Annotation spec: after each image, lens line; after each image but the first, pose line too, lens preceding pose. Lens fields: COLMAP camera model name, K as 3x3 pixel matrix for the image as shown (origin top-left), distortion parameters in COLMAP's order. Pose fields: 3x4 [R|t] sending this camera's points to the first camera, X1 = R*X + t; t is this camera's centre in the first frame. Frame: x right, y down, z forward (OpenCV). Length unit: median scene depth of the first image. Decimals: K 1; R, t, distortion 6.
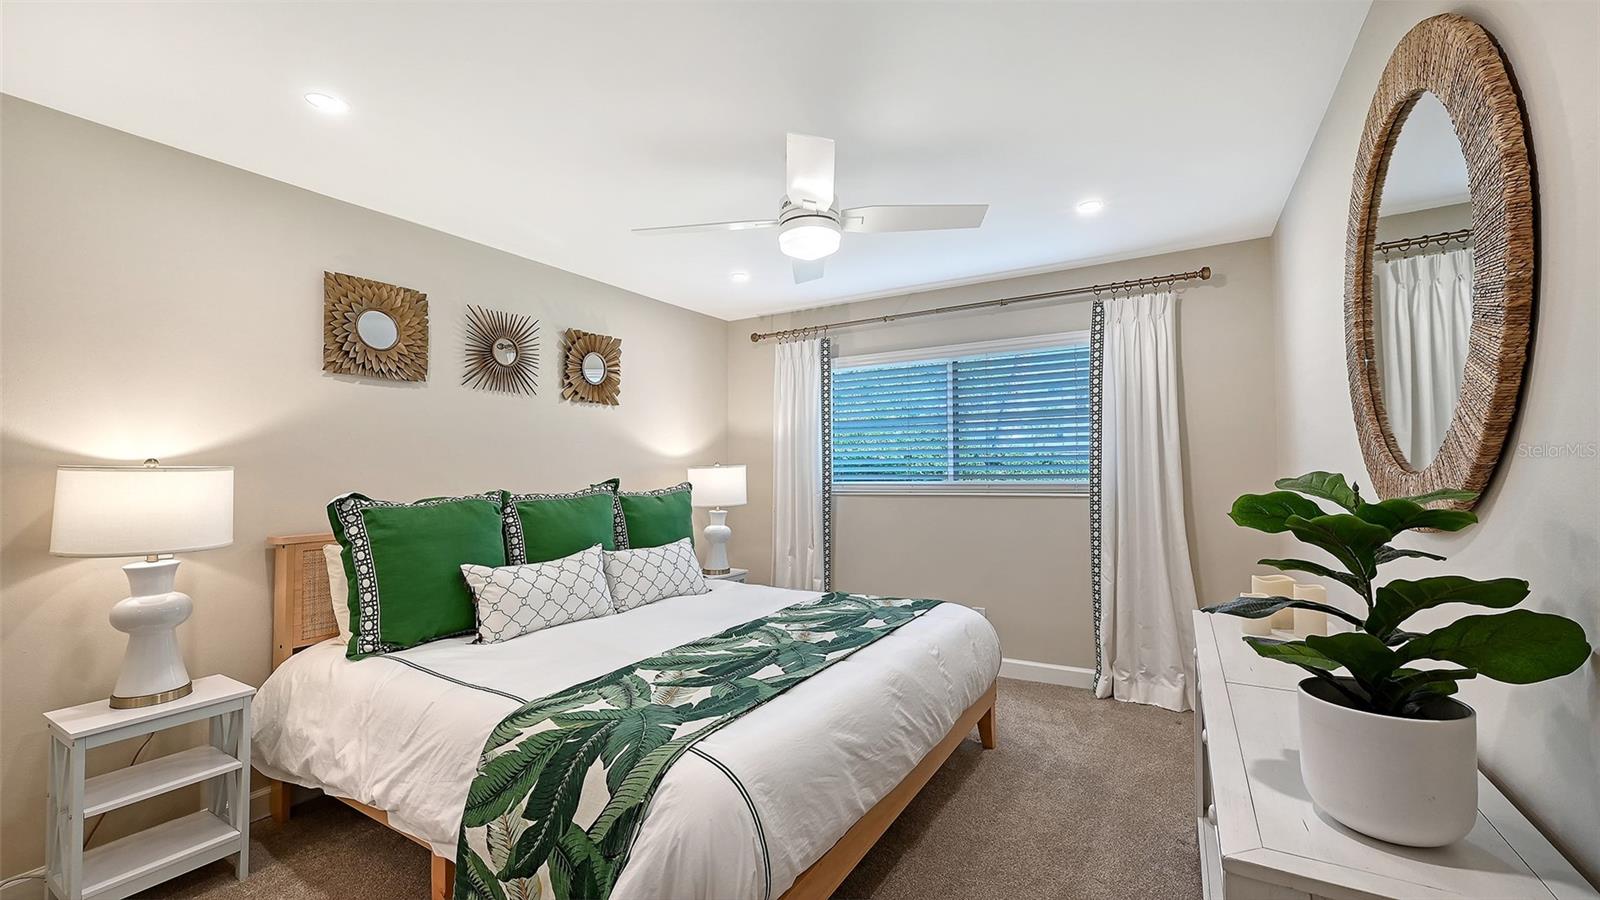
lens RADIAL K [[653.5, 0, 808.3], [0, 653.5, 454.5], [0, 0, 1]] dist [0.000006, 0.000019]
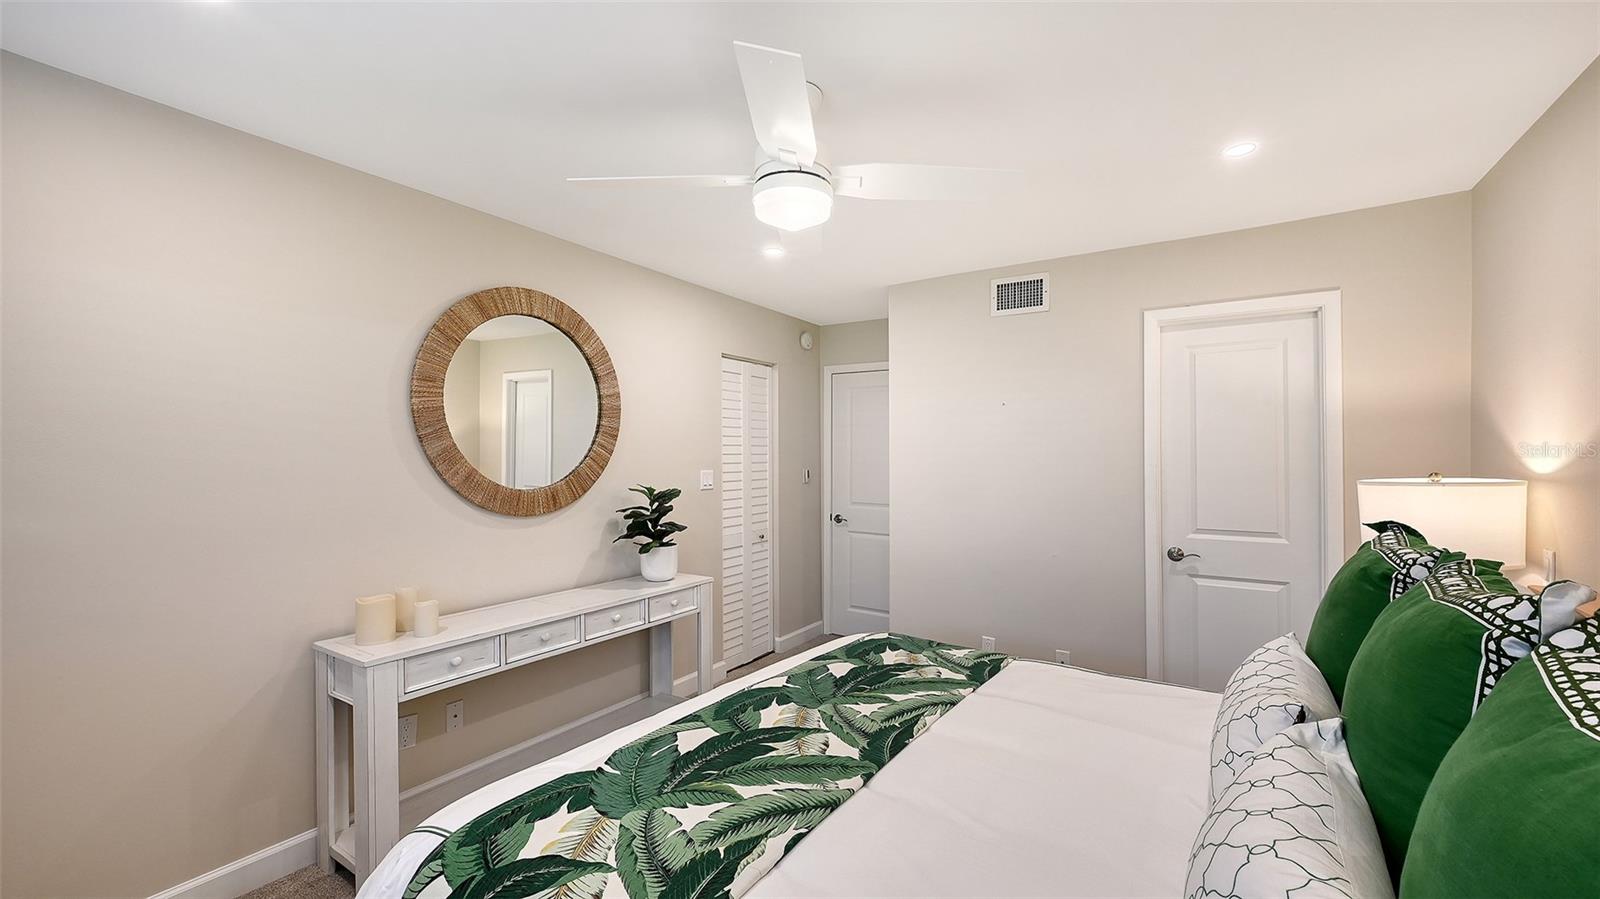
lens RADIAL K [[653.5, 0, 808.3], [0, 653.5, 454.0], [0, 0, 1]] dist [0.000006, 0.000019]
pose [[-0.998612, 0.010803, 0.051557, -0.261956], [0.010308, 0.999898, -0.009868, -0.024956], [-0.051659, -0.009323, -0.998621, 1.889938]]
